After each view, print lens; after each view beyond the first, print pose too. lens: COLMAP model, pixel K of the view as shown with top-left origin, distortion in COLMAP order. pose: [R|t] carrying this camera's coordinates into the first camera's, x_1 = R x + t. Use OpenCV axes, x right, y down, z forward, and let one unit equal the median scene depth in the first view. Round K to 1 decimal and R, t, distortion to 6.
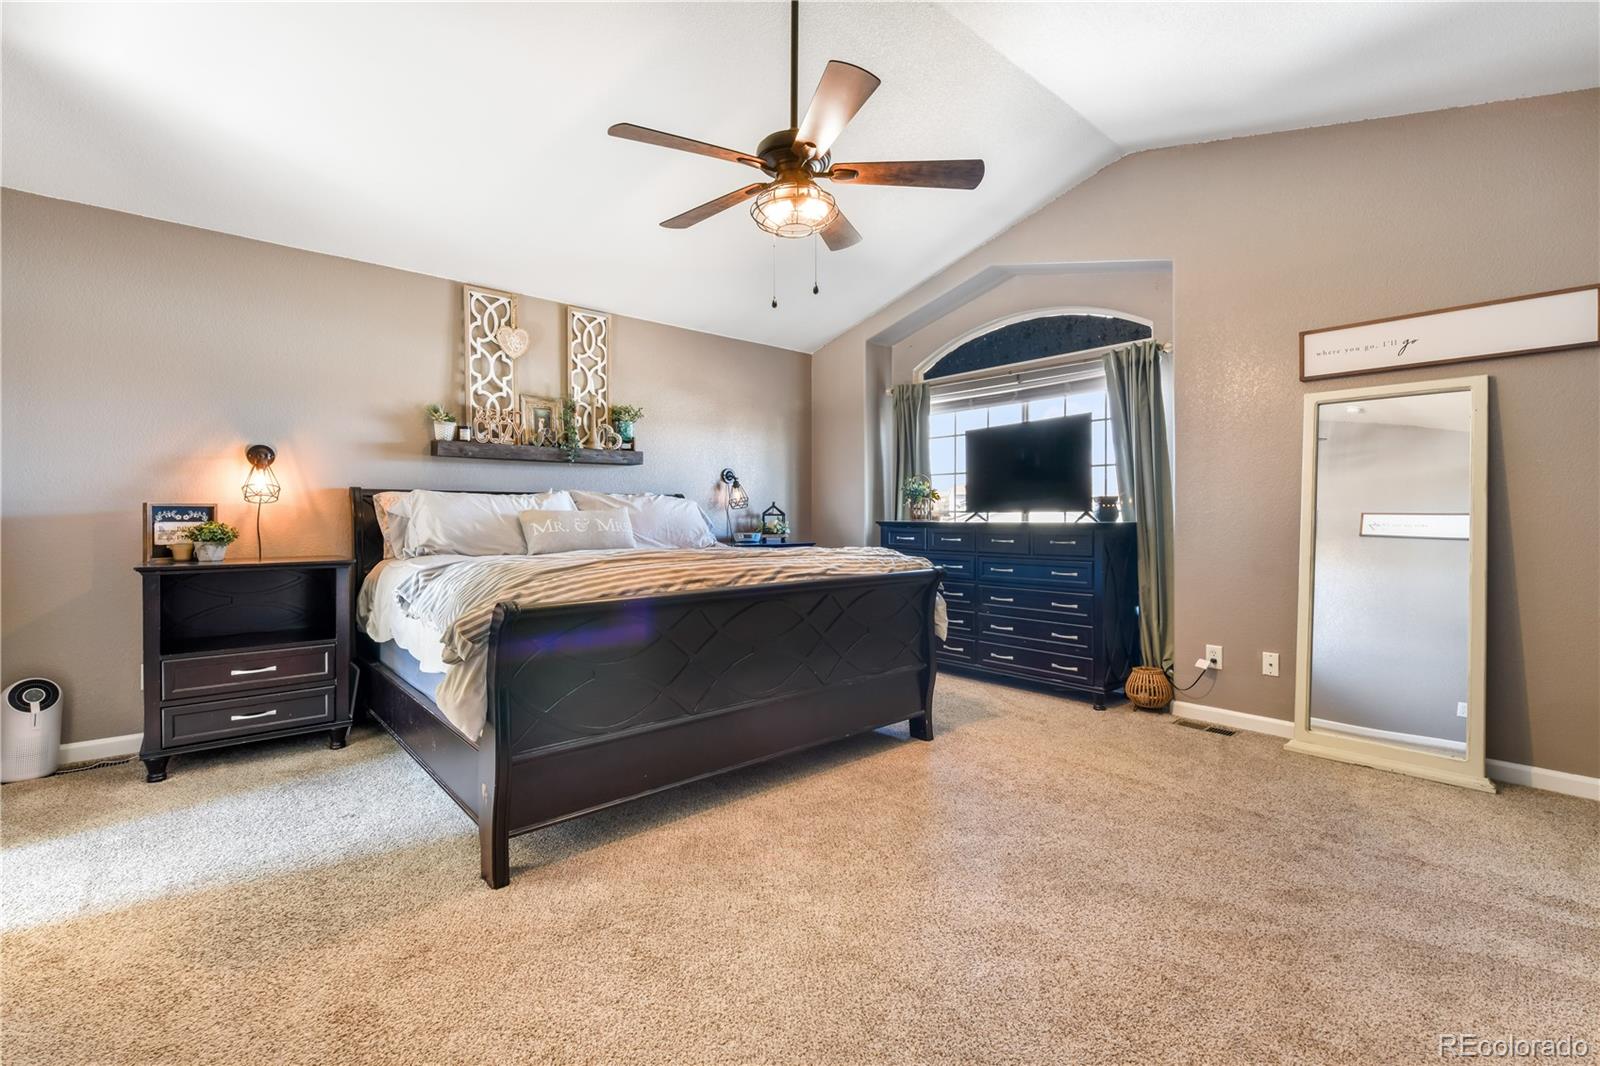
lens RADIAL K [[691.3, 0, 757.7], [0, 691.3, 519.1], [0, 0, 1]] dist [-0.000112, -0.000007]
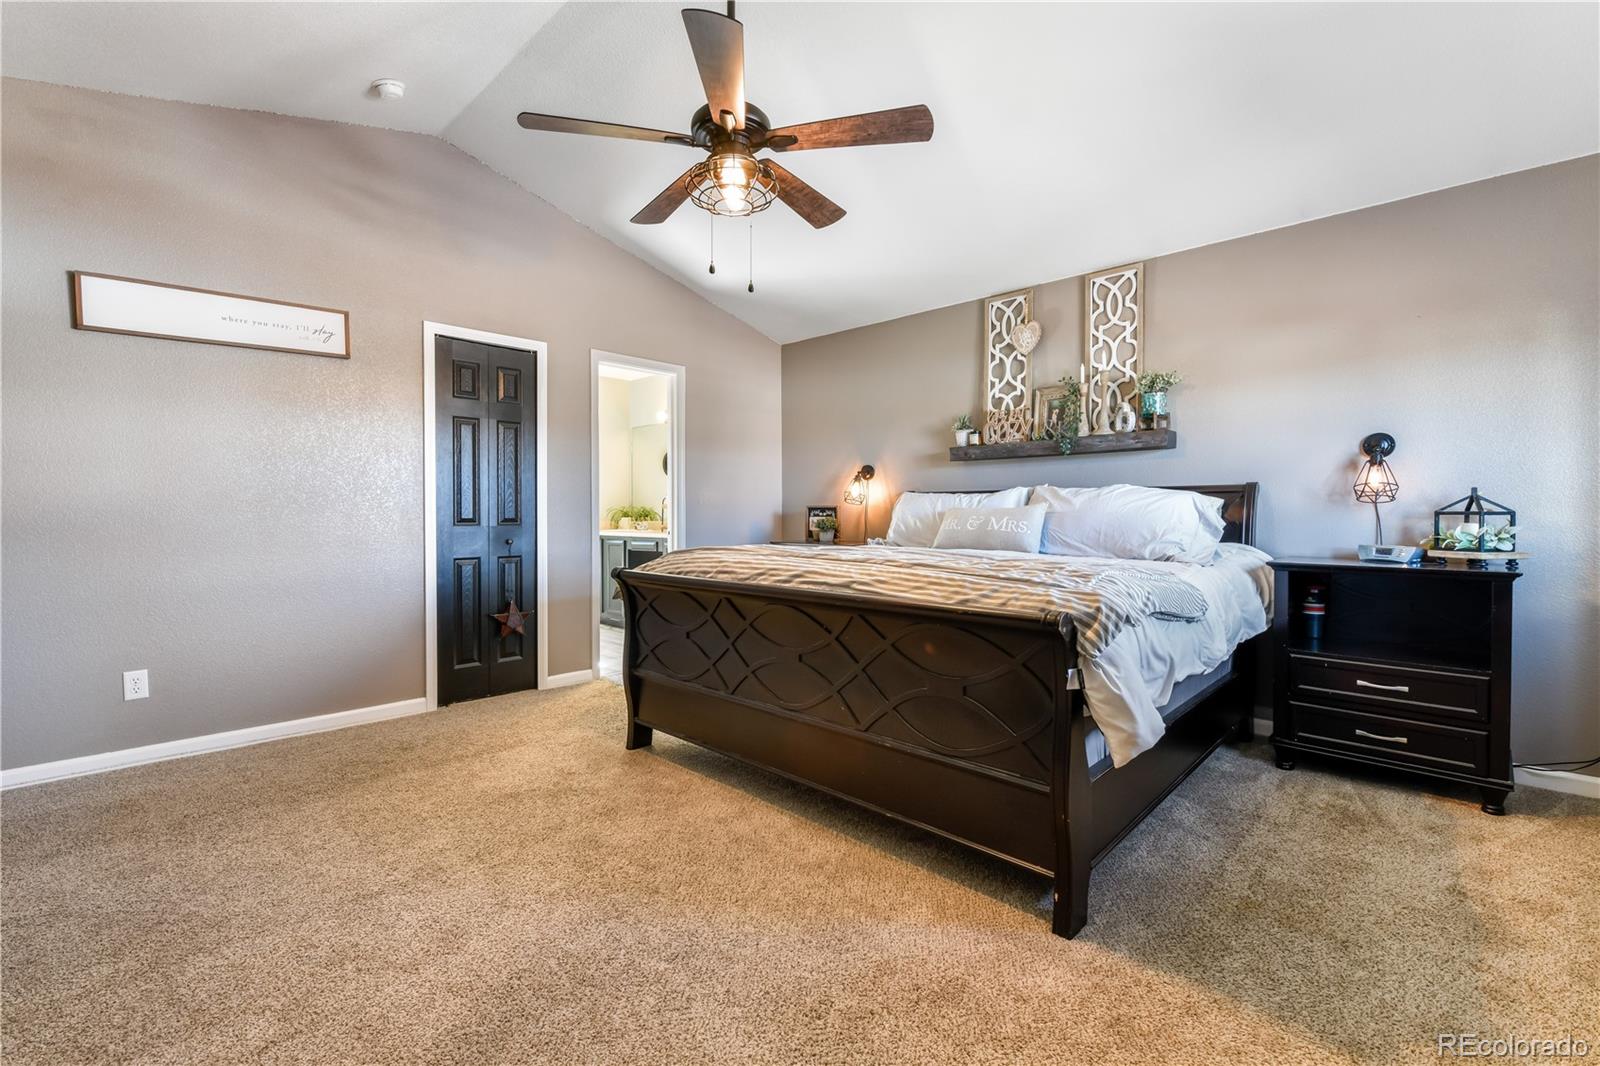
lens RADIAL K [[691.3, 0, 757.7], [0, 691.3, 519.1], [0, 0, 1]] dist [-0.000112, -0.000007]
pose [[0.080553, 0.013186, -0.996663, 0.608998], [-0.002733, 0.999912, 0.013009, -0.008809], [0.996747, 0.001676, 0.080582, 0.543231]]
